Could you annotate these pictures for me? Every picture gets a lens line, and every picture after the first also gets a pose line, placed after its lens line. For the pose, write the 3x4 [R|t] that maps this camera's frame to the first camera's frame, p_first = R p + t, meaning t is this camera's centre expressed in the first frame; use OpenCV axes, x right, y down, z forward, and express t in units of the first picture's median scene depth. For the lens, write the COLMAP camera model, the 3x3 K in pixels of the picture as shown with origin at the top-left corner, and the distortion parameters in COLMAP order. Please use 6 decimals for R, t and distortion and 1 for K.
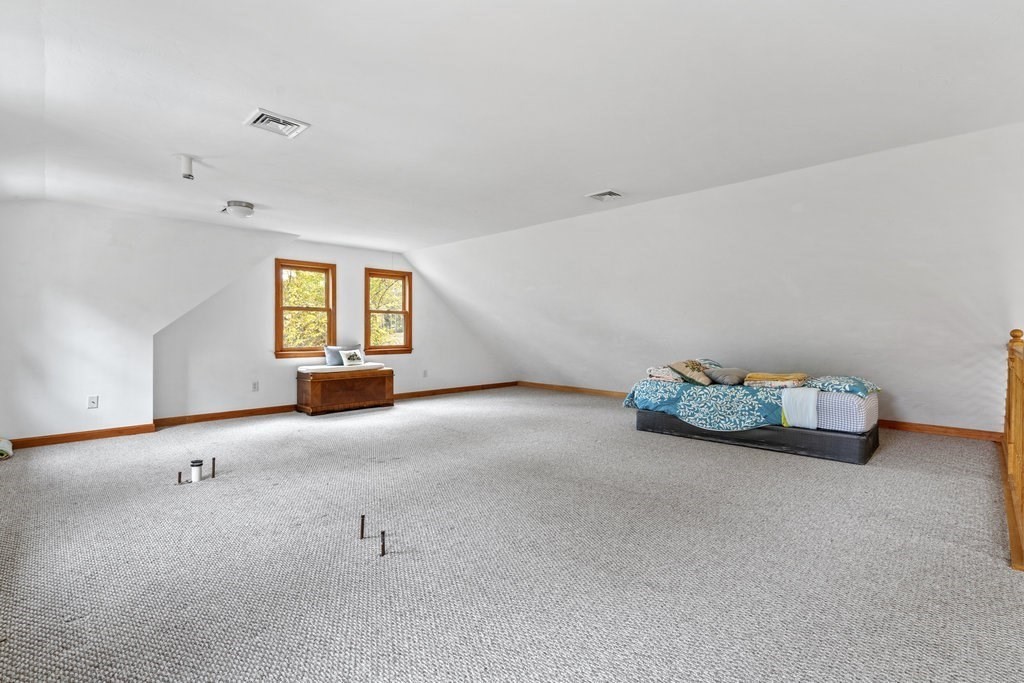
lens RADIAL K [[465.6, 0, 512.0], [0, 465.6, 341.5], [0, 0, 1]] dist [-0.002057, 0.000960]
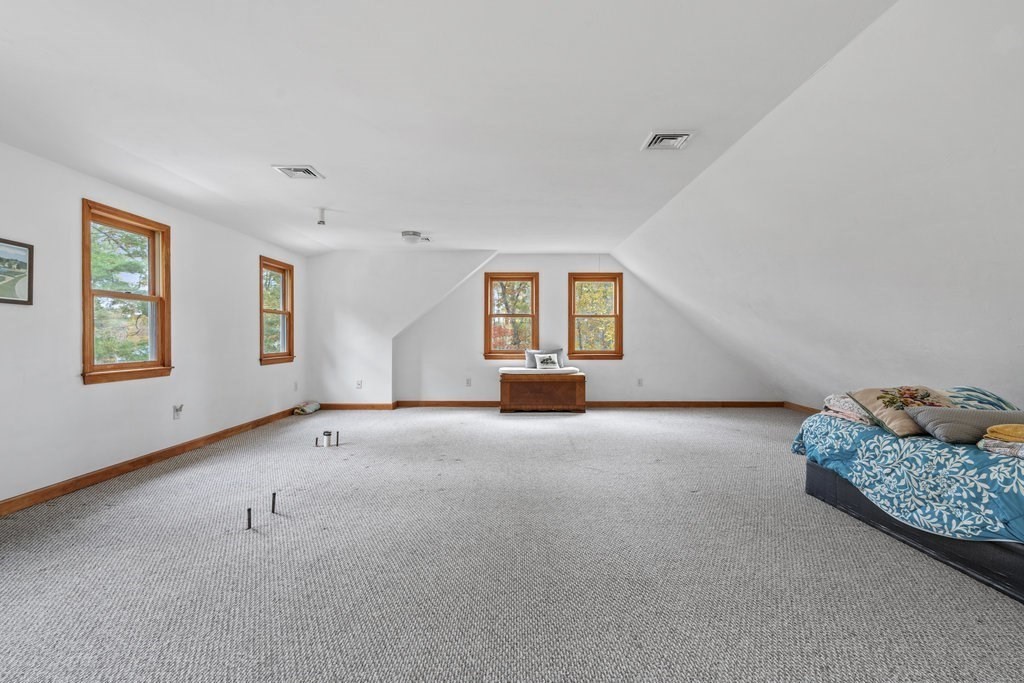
lens RADIAL K [[465.6, 0, 512.0], [0, 465.6, 341.5], [0, 0, 1]] dist [-0.002057, 0.000960]
pose [[0.709705, 0.007919, -0.704455, 0.433283], [-0.015497, 0.999870, -0.004373, -0.004800], [0.704329, 0.014021, 0.709735, 0.277087]]
